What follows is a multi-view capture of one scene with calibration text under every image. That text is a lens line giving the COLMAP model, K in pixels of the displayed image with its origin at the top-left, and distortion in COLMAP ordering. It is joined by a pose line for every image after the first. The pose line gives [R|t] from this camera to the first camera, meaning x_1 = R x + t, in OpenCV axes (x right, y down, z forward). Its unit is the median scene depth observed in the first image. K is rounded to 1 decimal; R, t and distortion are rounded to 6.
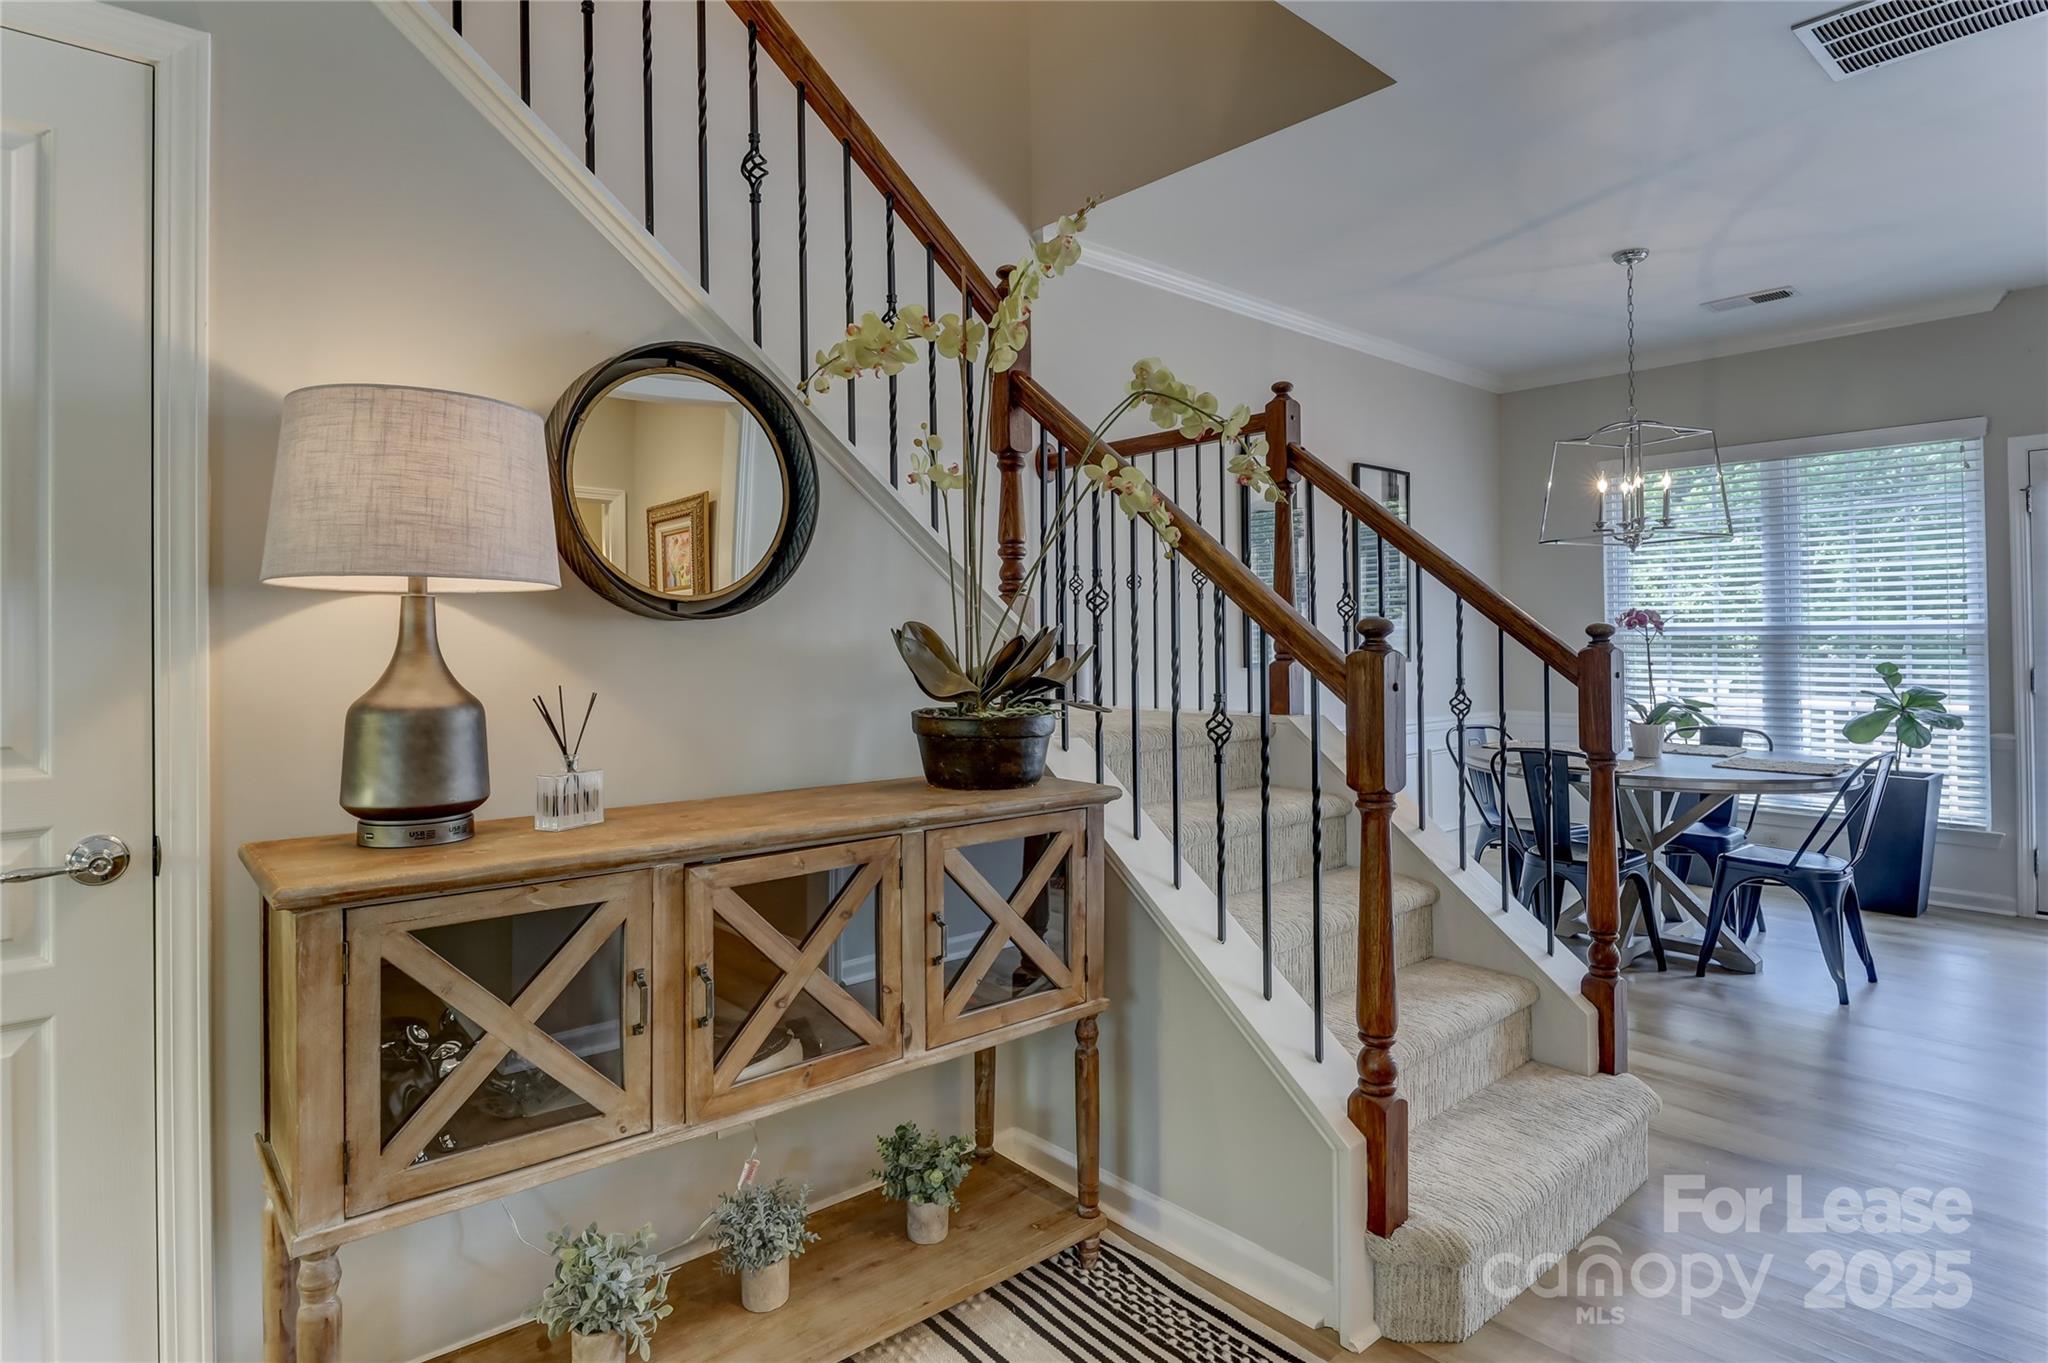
lens RADIAL K [[1089.8, 0, 1026.5], [0, 1089.8, 631.3], [0, 0, 1]] dist [0.002377, -0.006093]
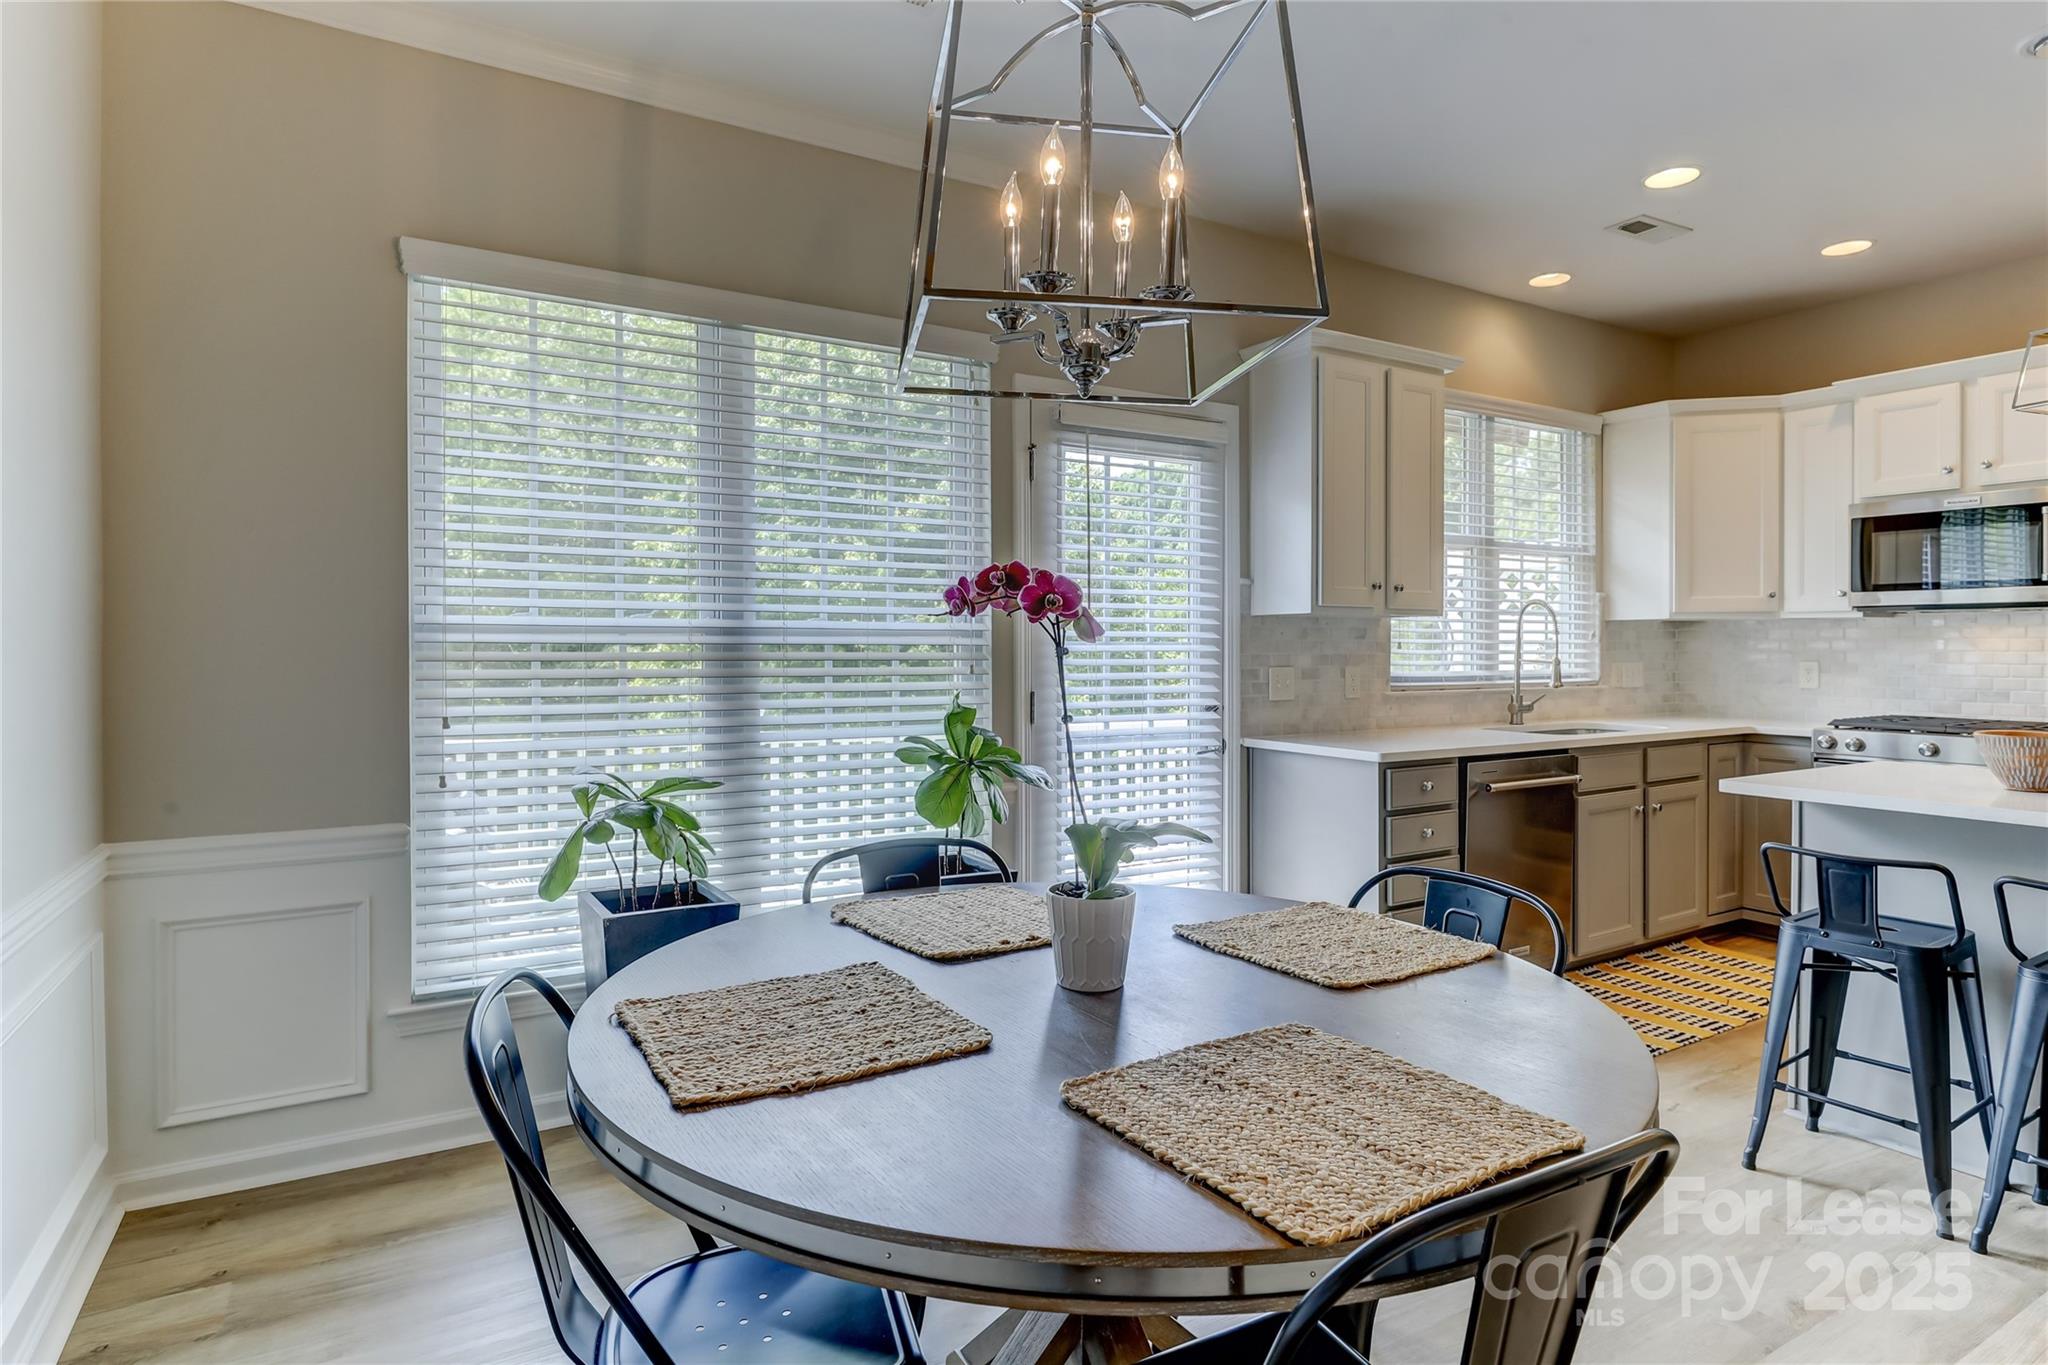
lens RADIAL K [[1089.8, 0, 1006.6], [0, 1089.8, 644.1], [0, 0, 1]] dist [0.002377, -0.006093]
pose [[0.200567, 0.006159, 0.979661, 0.190621], [-0.013526, 0.999902, -0.003517, 0.004871], [-0.979587, -0.012546, 0.200631, 0.844280]]
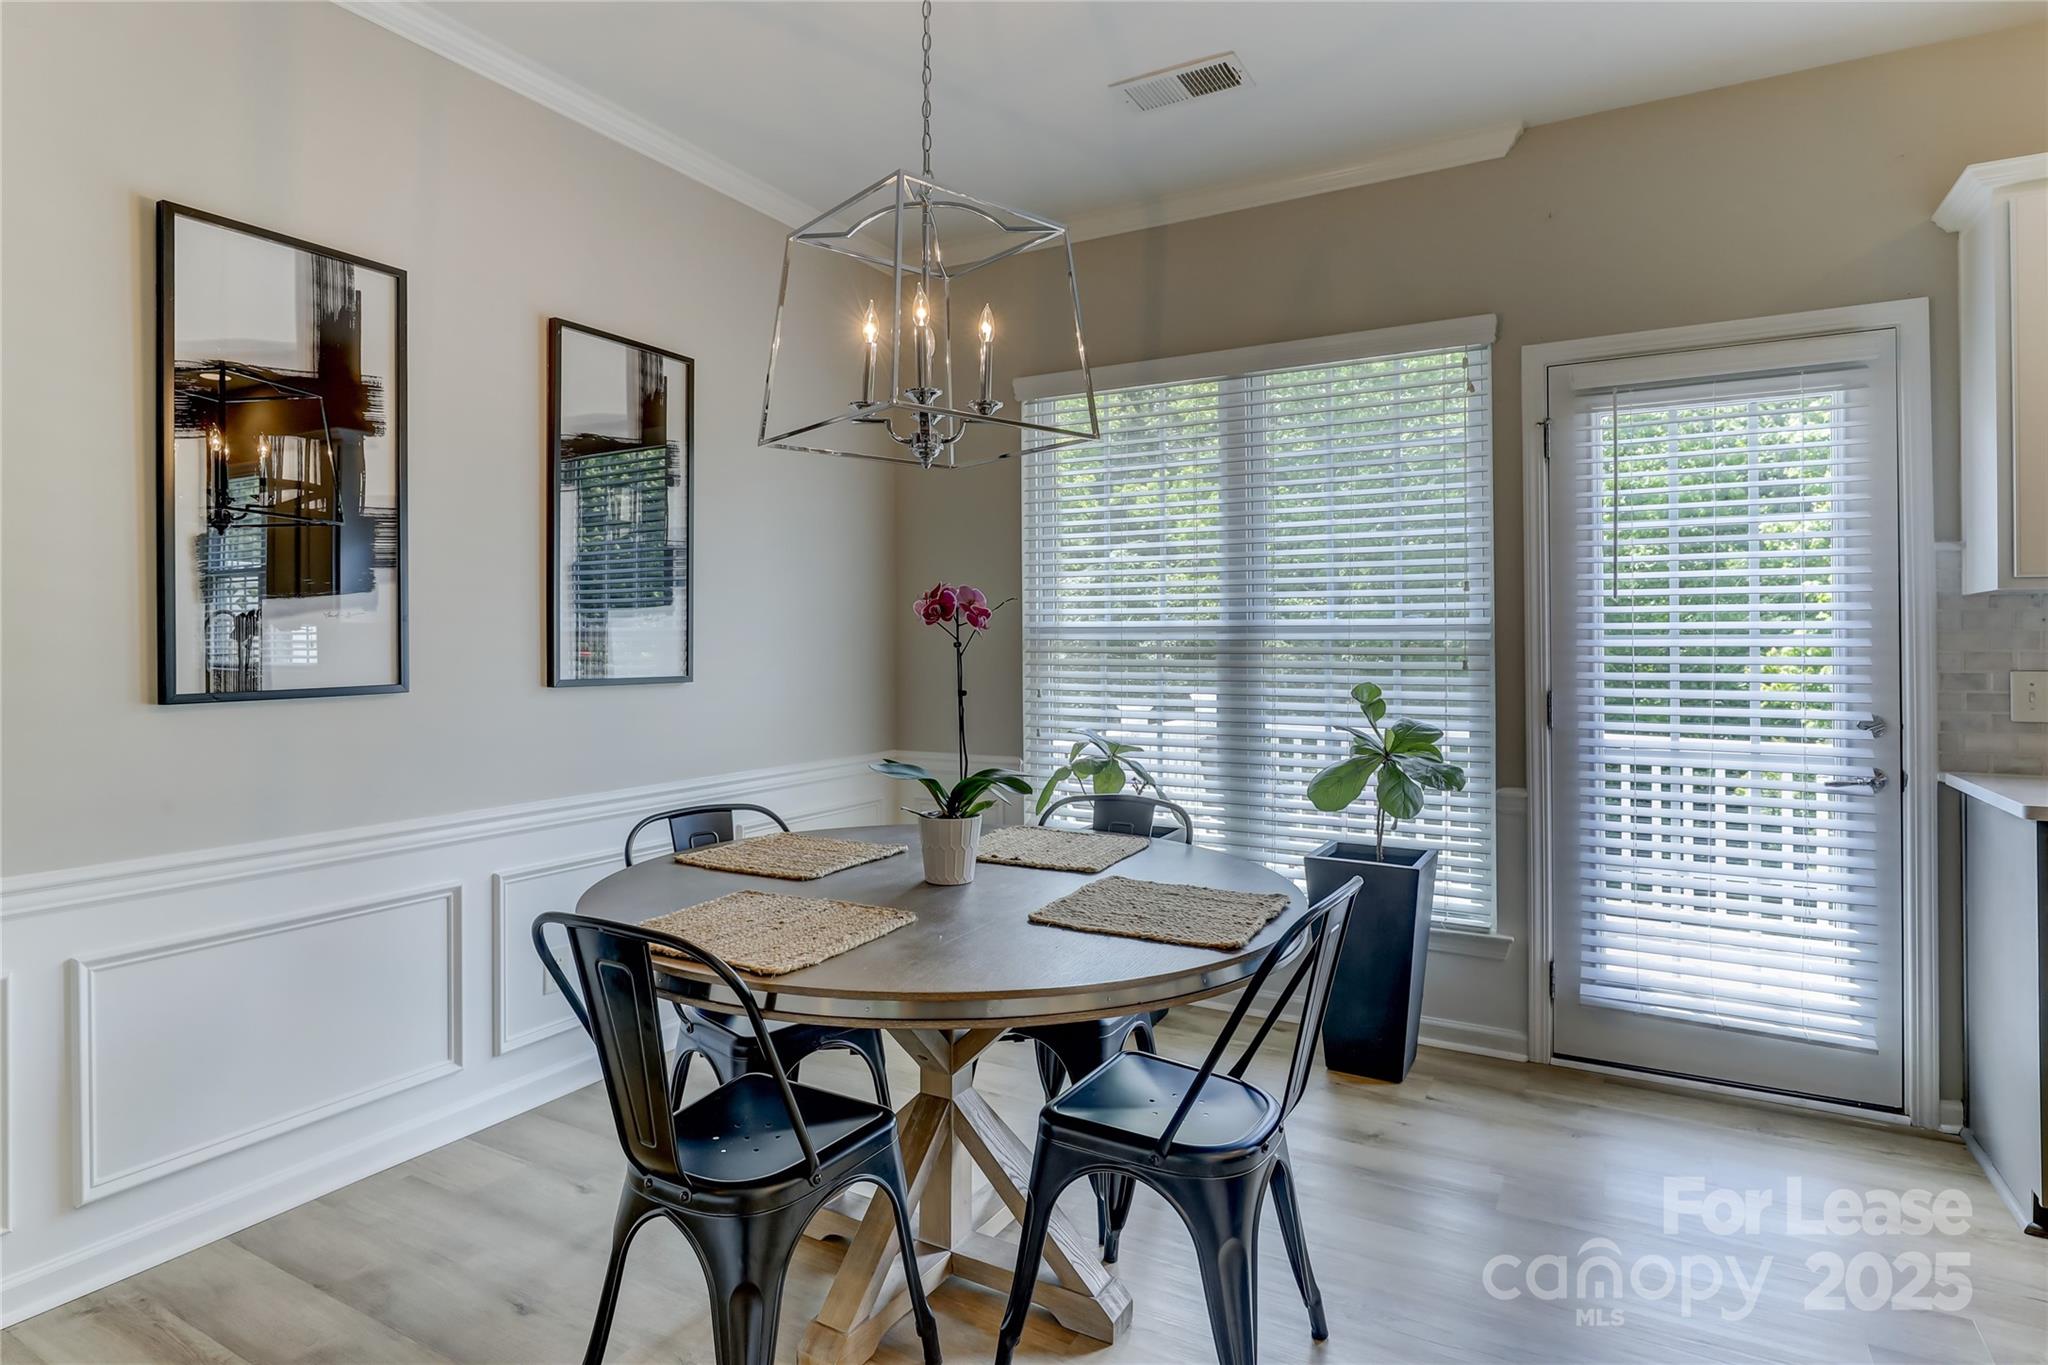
lens RADIAL K [[1089.8, 0, 1012.3], [0, 1089.8, 636.5], [0, 0, 1]] dist [0.002377, -0.006093]
pose [[0.946199, 0.006597, 0.323517, 0.381933], [-0.007304, 0.999973, 0.000969, 0.002431], [-0.323502, -0.003279, 0.946222, 0.456822]]
